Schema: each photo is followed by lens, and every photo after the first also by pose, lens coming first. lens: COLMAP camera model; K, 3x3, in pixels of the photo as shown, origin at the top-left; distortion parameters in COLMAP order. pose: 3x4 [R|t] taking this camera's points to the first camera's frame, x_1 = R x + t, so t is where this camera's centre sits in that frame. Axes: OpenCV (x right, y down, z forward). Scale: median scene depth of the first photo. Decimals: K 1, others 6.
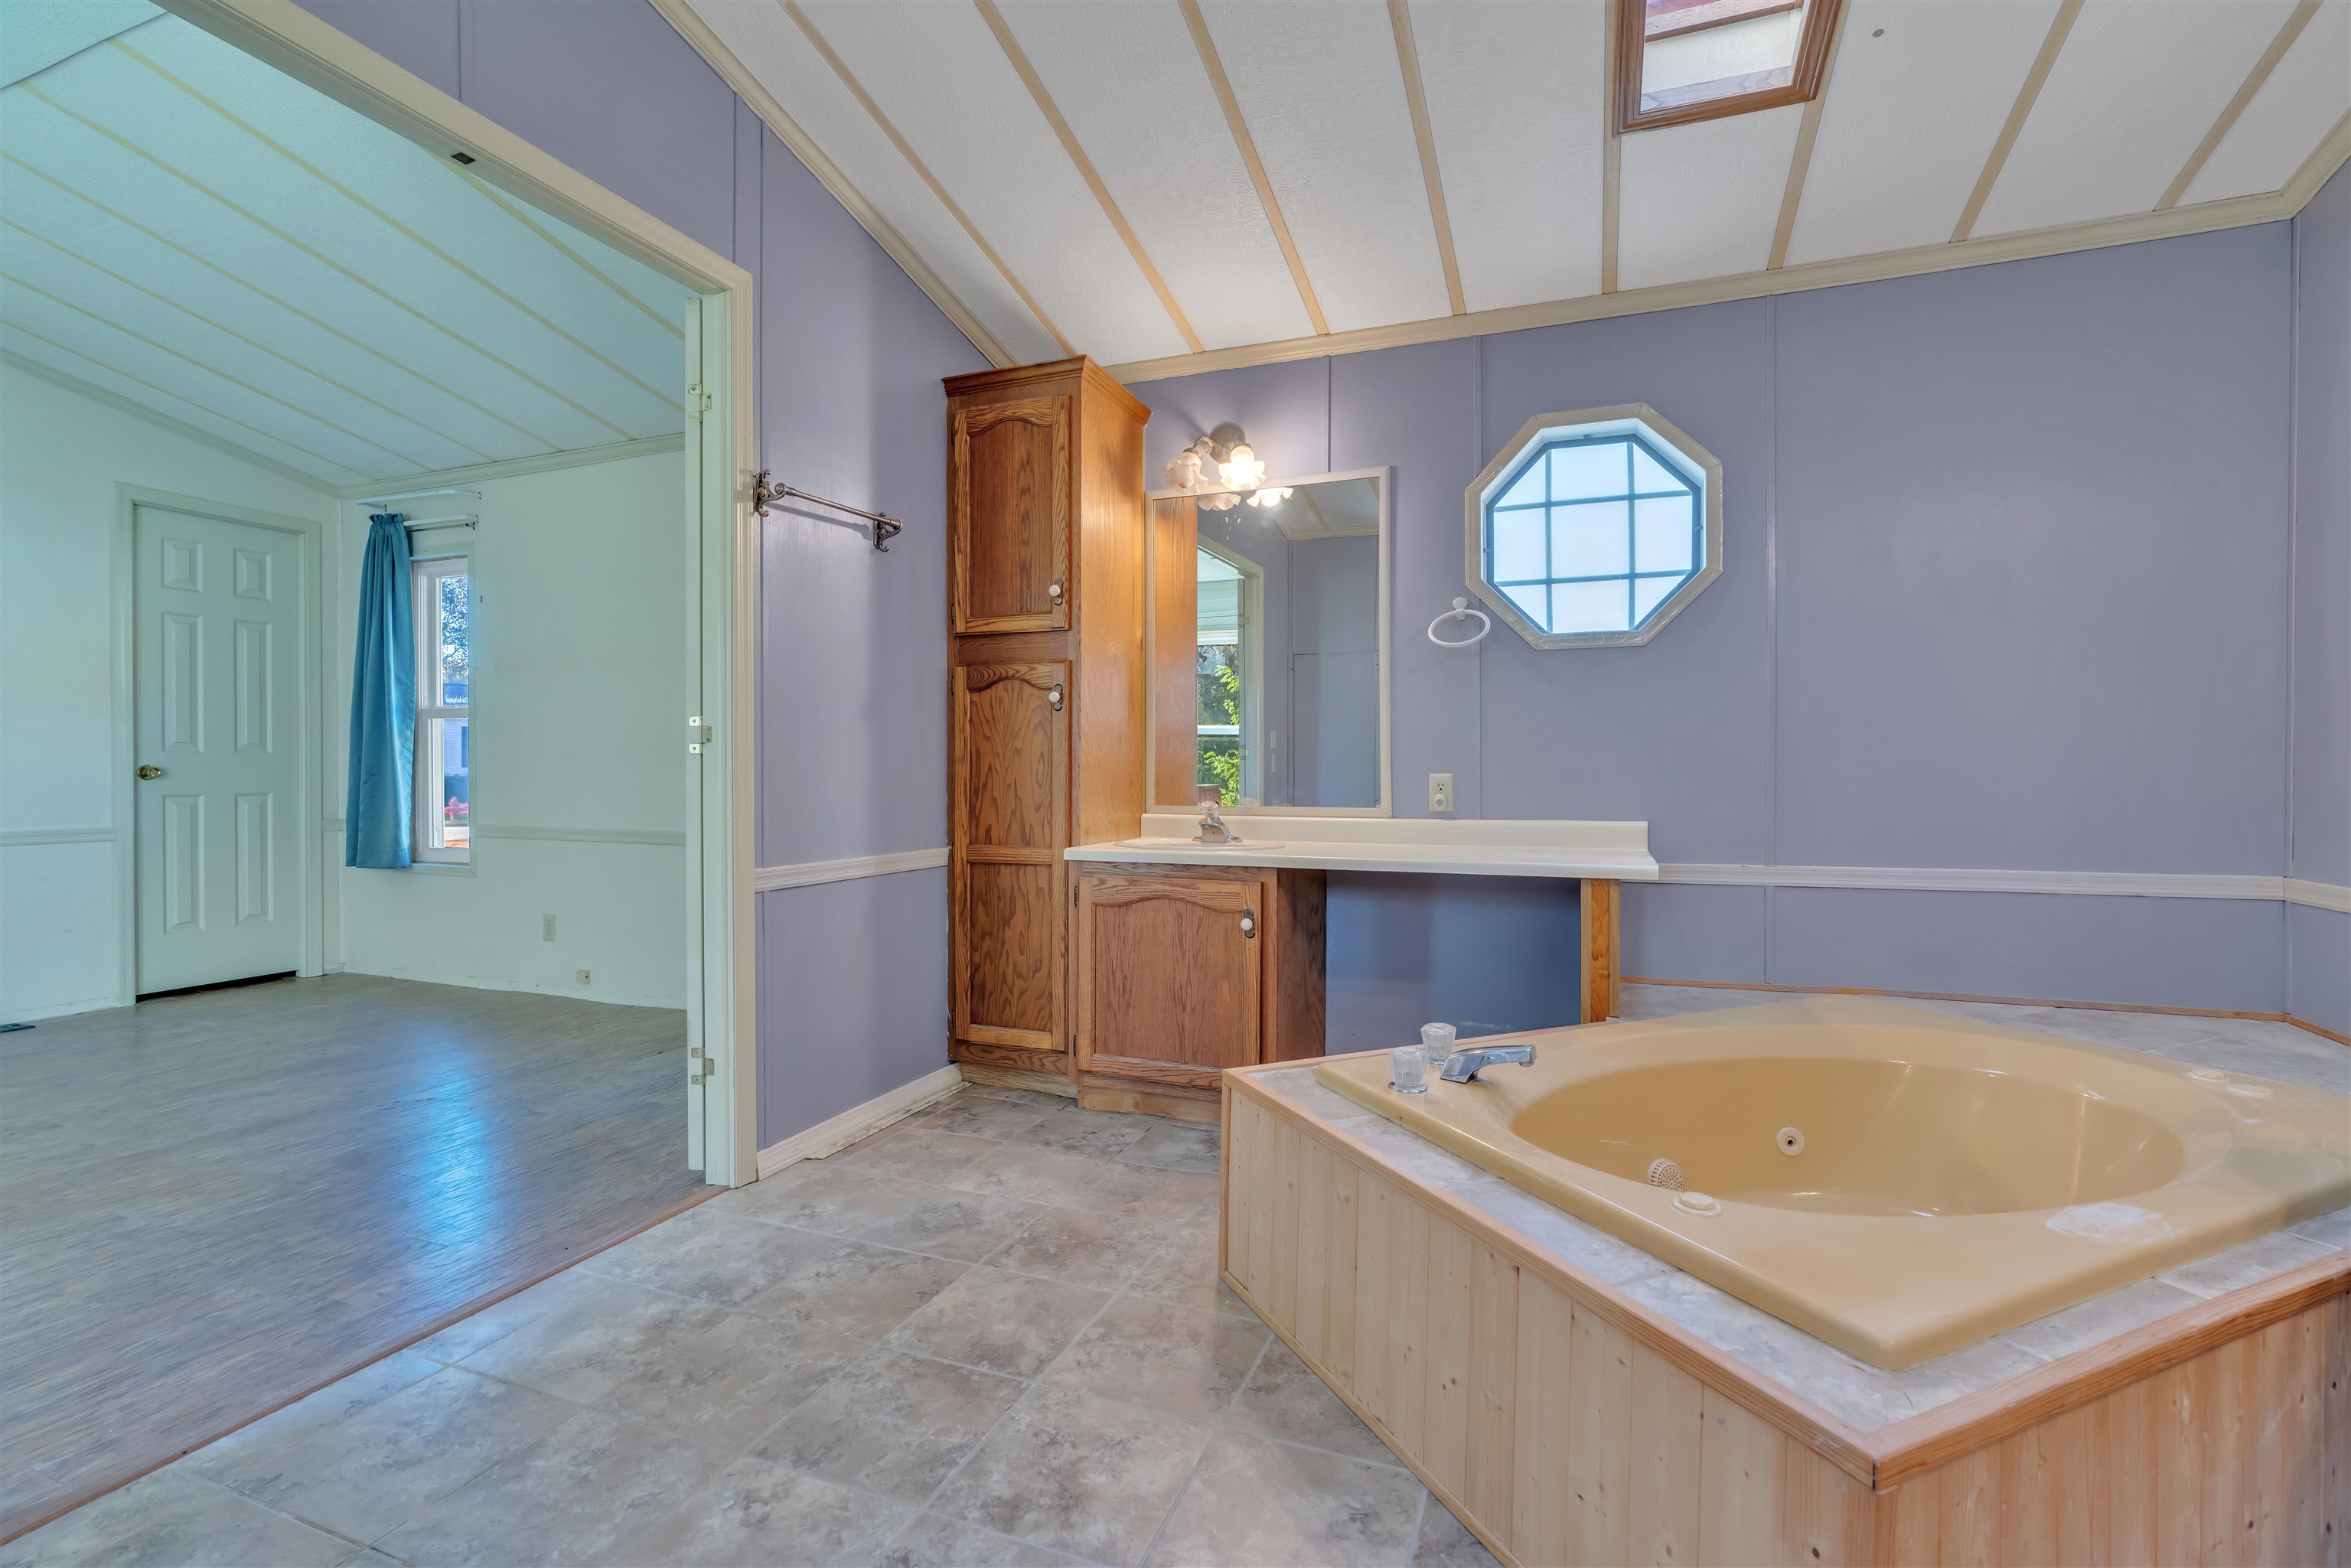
lens RADIAL K [[1050.0, 0, 1191.8], [0, 1050.0, 774.8], [0, 0, 1]] dist [-0.021849, 0.009396]
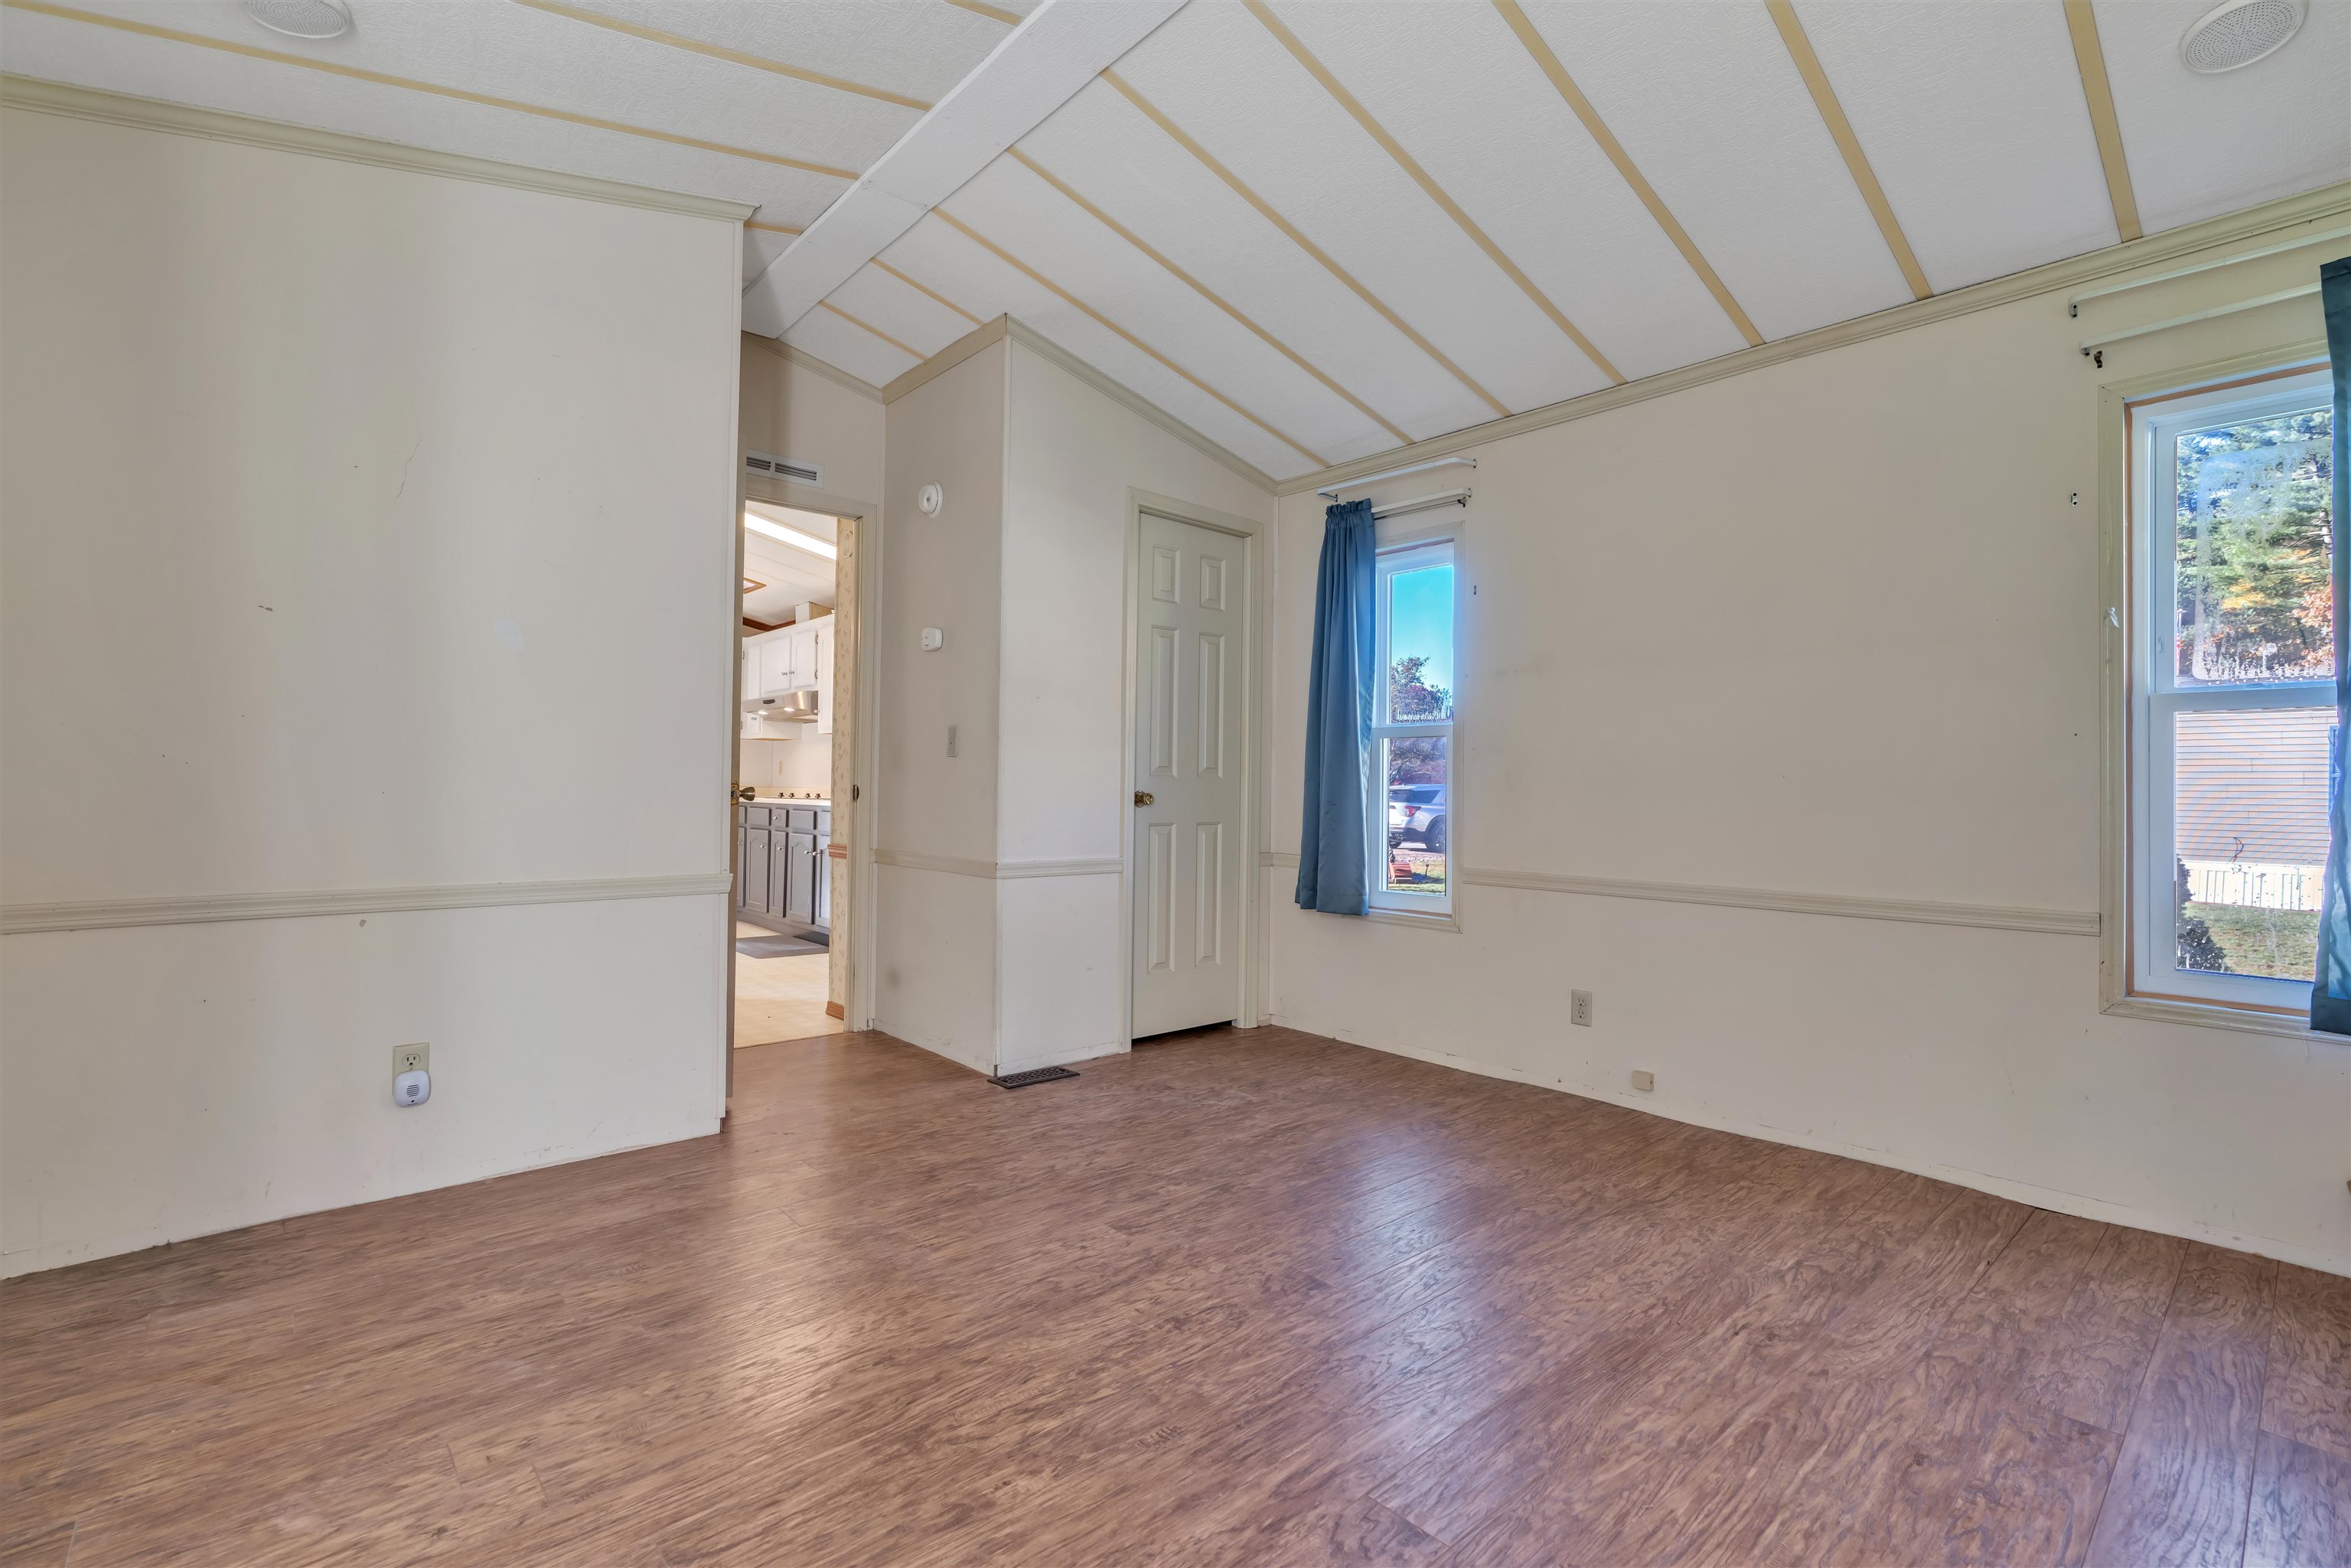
lens RADIAL K [[1050.0, 0, 1191.8], [0, 1050.0, 774.8], [0, 0, 1]] dist [-0.021849, 0.009396]
pose [[0.891334, 0.001548, -0.453345, -0.765307], [-0.013349, 0.999650, -0.022833, -0.004558], [0.453151, 0.026403, 0.891042, 0.262467]]
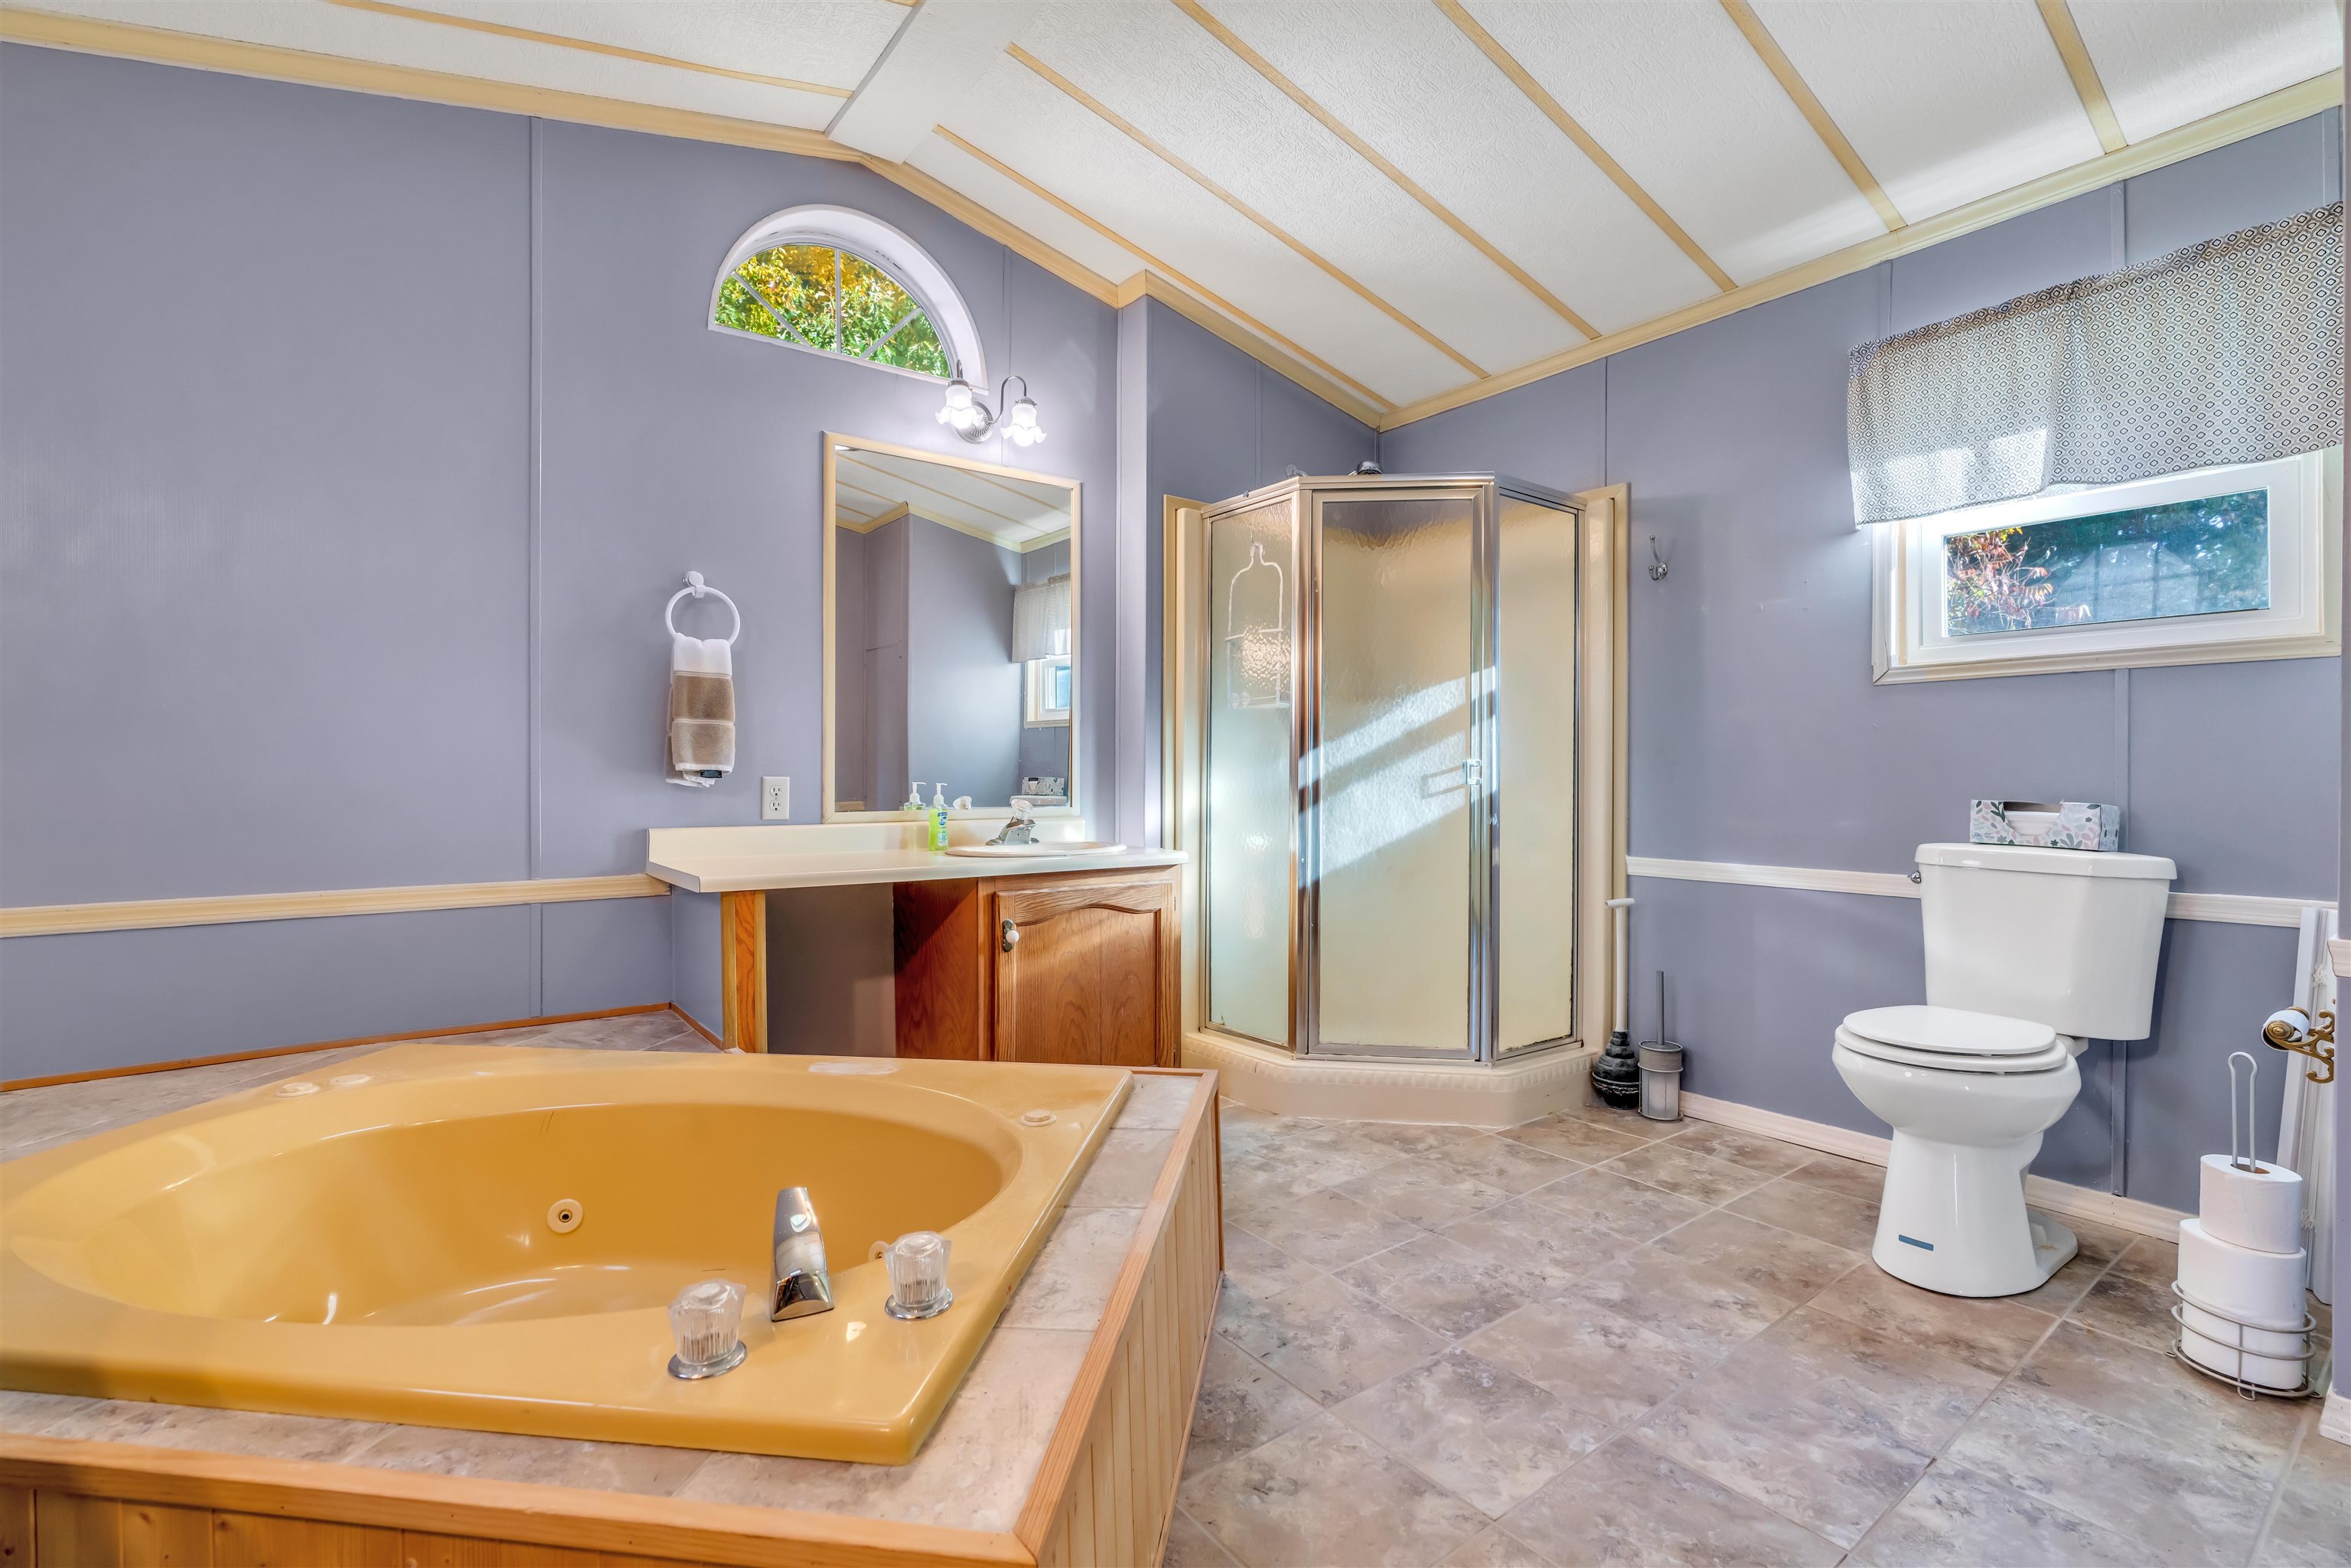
lens RADIAL K [[1050.0, 0, 1191.8], [0, 1050.0, 774.8], [0, 0, 1]] dist [-0.021849, 0.009396]
pose [[-0.854944, -0.003537, 0.518708, -0.139250], [0.003921, 0.999904, 0.013281, -0.007011], [-0.518706, 0.013388, -0.854848, 0.843977]]
